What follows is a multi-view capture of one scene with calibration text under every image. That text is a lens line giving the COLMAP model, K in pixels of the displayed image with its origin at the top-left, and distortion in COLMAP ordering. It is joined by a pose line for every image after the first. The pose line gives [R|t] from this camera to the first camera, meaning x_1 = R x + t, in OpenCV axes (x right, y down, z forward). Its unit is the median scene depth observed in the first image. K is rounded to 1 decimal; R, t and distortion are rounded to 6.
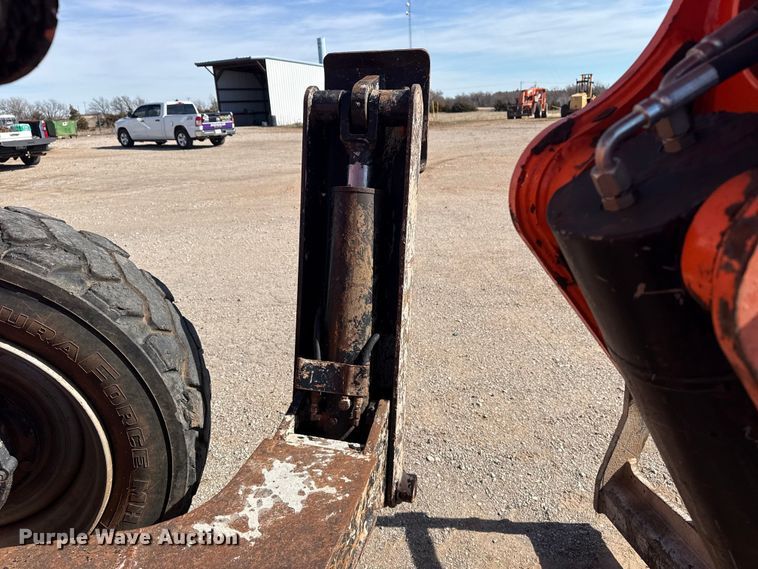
lens RADIAL K [[528.1, 0, 381.1], [0, 528.1, 282.1], [0, 0, 1]] dist [0.072011, -0.093041]
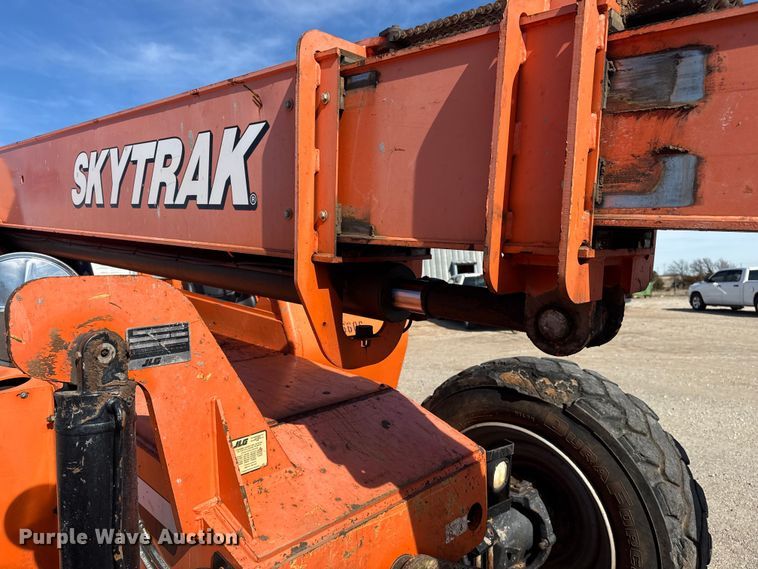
lens RADIAL K [[532.0, 0, 379.0], [0, 532.0, 284.5], [0, 0, 1]] dist [0.074620, -0.084239]
pose [[0.564972, 0.024452, -0.824748, 0.253702], [-0.255541, 0.955600, -0.146721, 0.005652], [0.784541, 0.293650, 0.546136, -0.404283]]
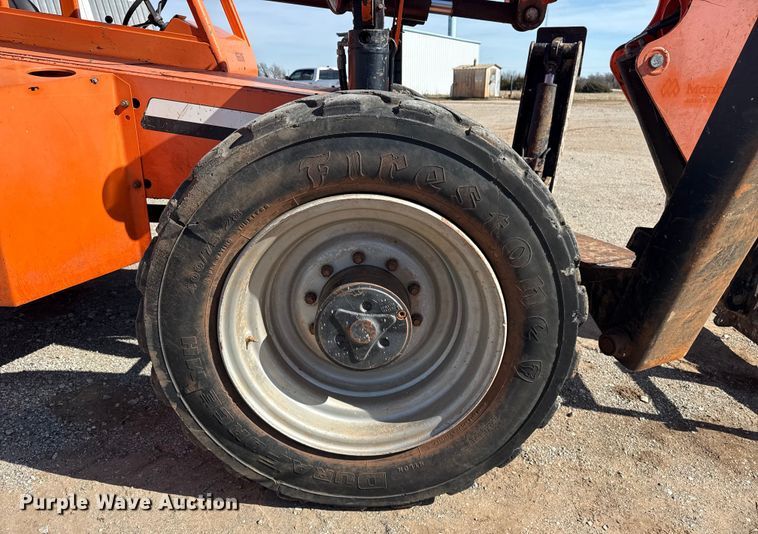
lens RADIAL K [[545.2, 0, 379.2], [0, 545.2, 282.5], [0, 0, 1]] dist [0.003121, -0.000854]
pose [[0.976455, 0.112827, -0.183863, -0.236160], [-0.106659, 0.993360, 0.043132, 0.673934], [0.187508, -0.022506, 0.982005, -1.548691]]
